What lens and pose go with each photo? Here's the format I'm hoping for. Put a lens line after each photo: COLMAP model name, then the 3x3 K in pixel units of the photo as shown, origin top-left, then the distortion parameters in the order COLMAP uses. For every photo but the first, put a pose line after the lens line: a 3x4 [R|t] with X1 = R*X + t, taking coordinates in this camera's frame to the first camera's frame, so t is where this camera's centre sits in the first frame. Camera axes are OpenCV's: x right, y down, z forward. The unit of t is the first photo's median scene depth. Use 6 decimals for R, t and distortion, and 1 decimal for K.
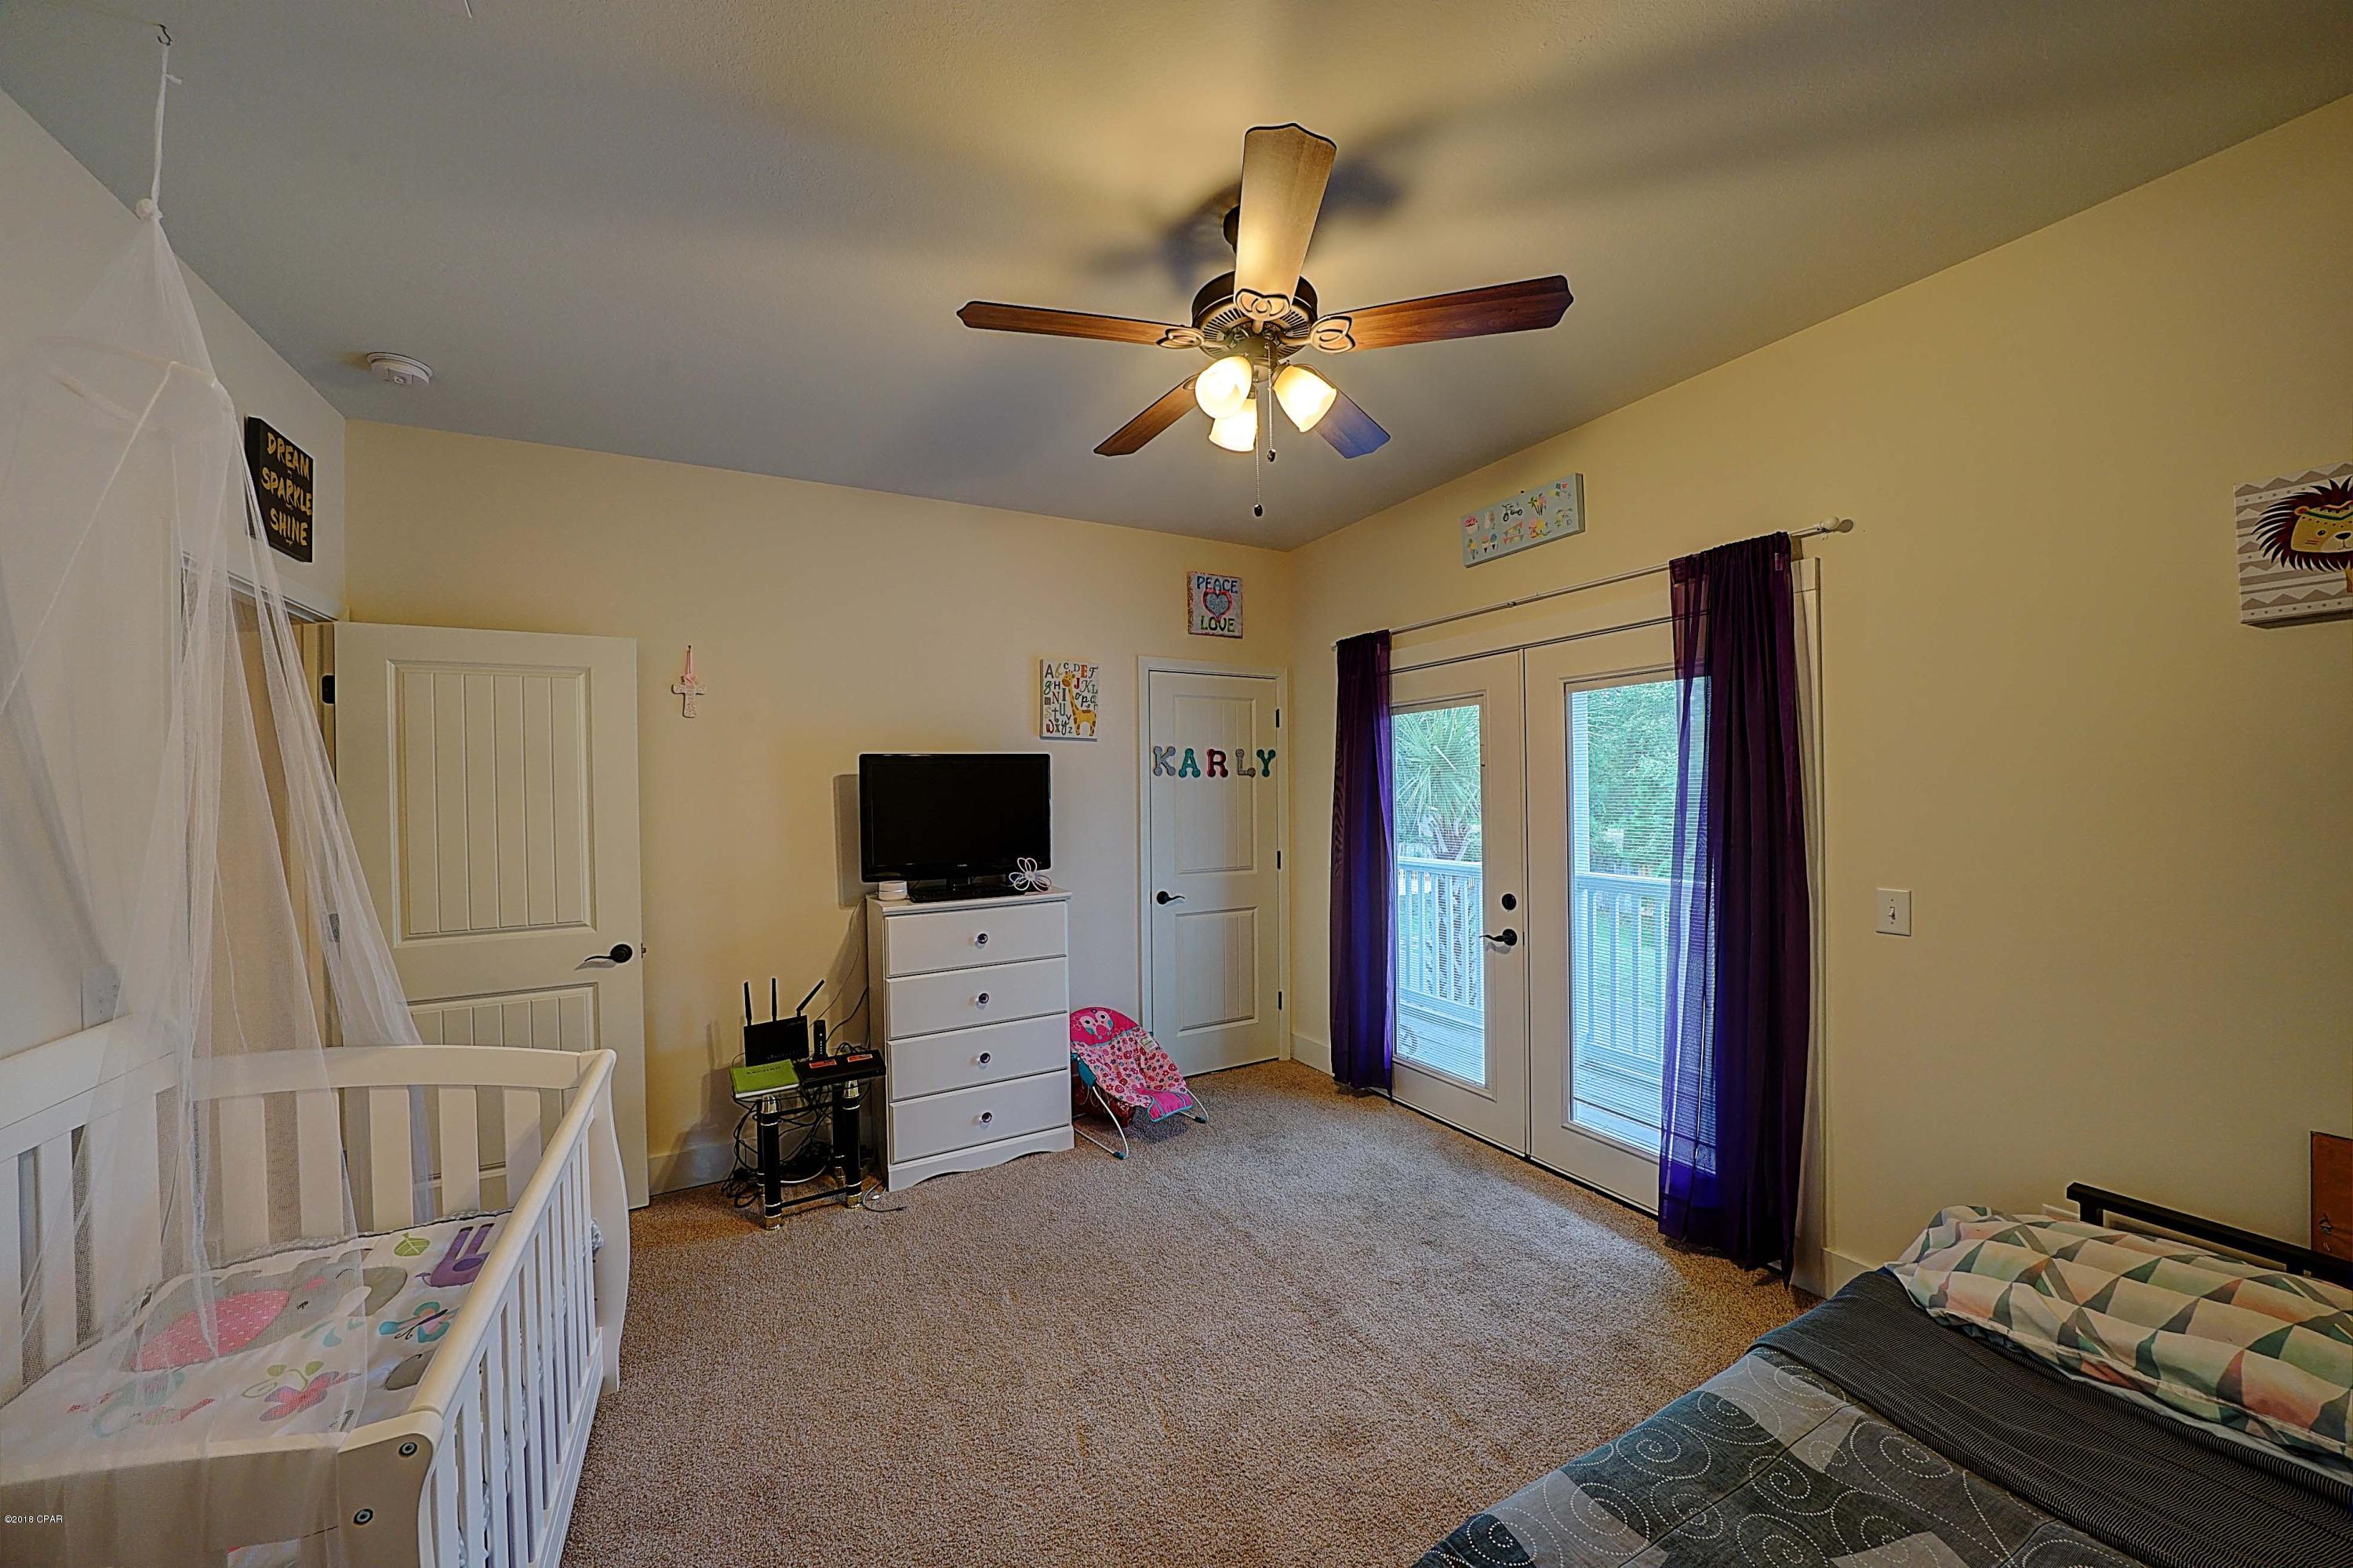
lens RADIAL K [[811.9, 0, 1162.9], [0, 811.9, 791.0], [0, 0, 1]] dist [-0.026367, 0.002844]
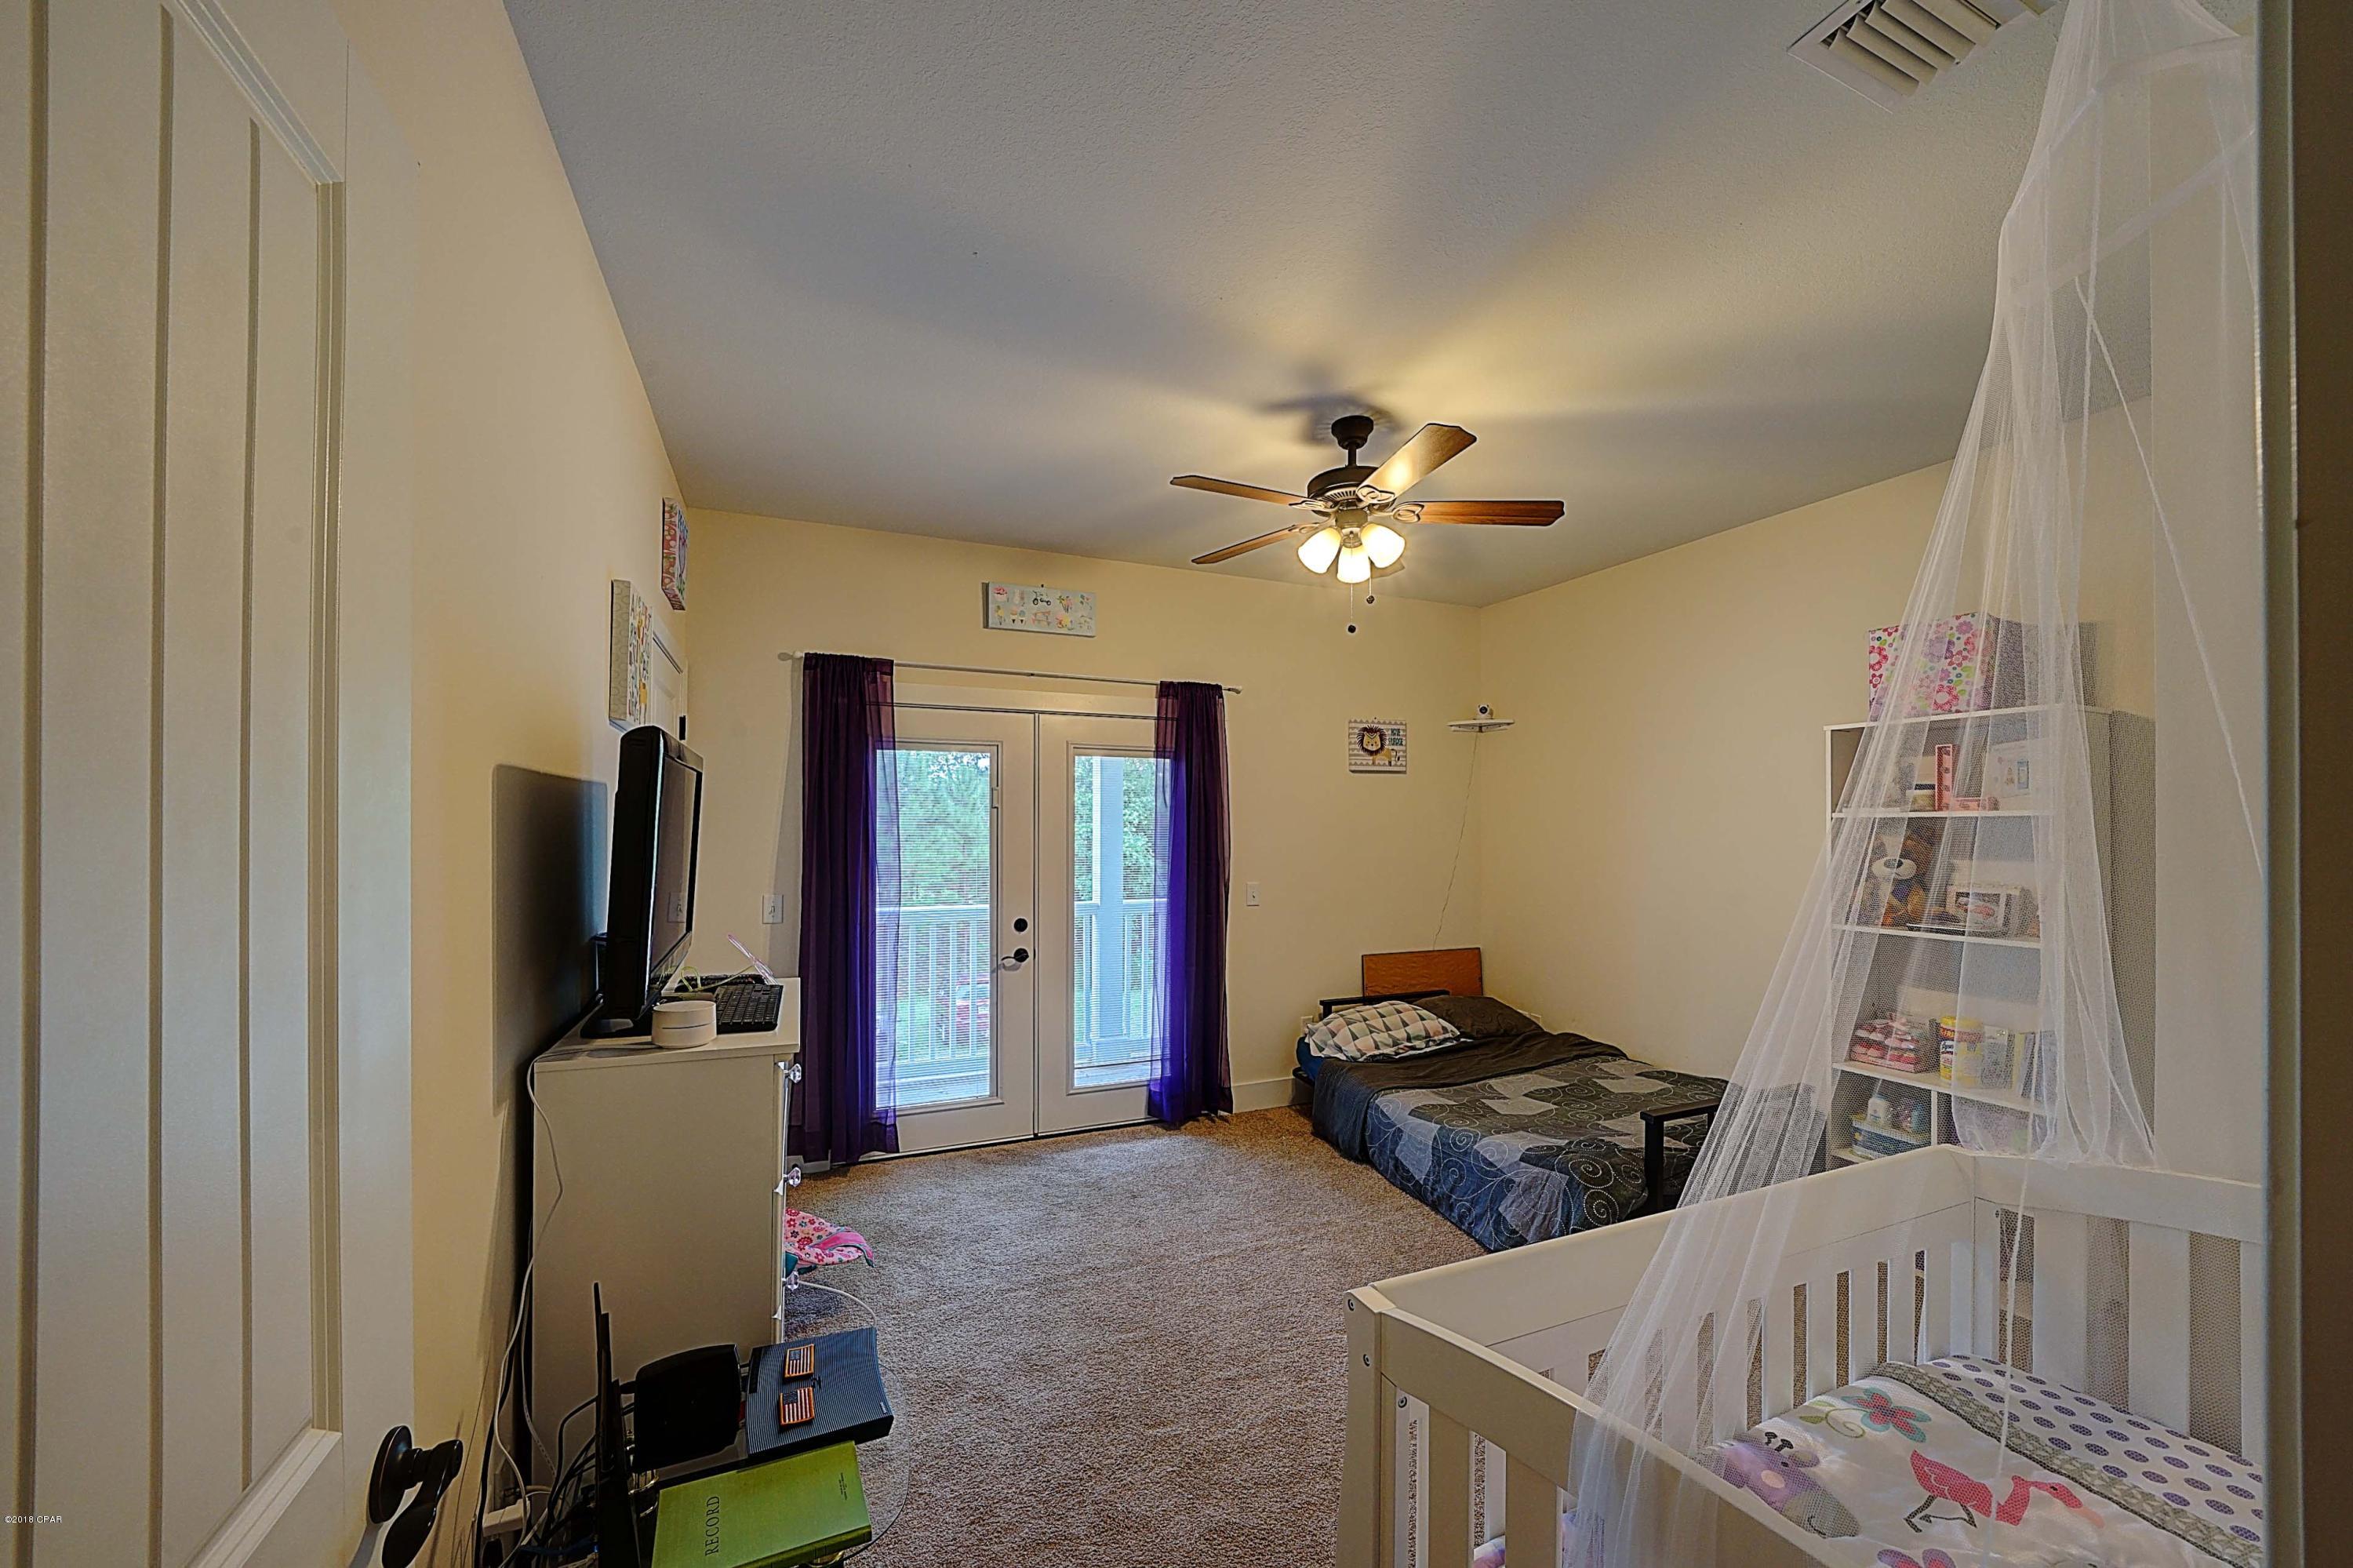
lens RADIAL K [[860.0, 0, 1173.1], [0, 860.0, 823.0], [0, 0, 1]] dist [0.000147, 0.000002]
pose [[0.091558, 0.016456, 0.995664, -0.839763], [-0.004804, 0.999859, -0.016084, 0.008098], [-0.995788, -0.003311, 0.091624, 0.698898]]
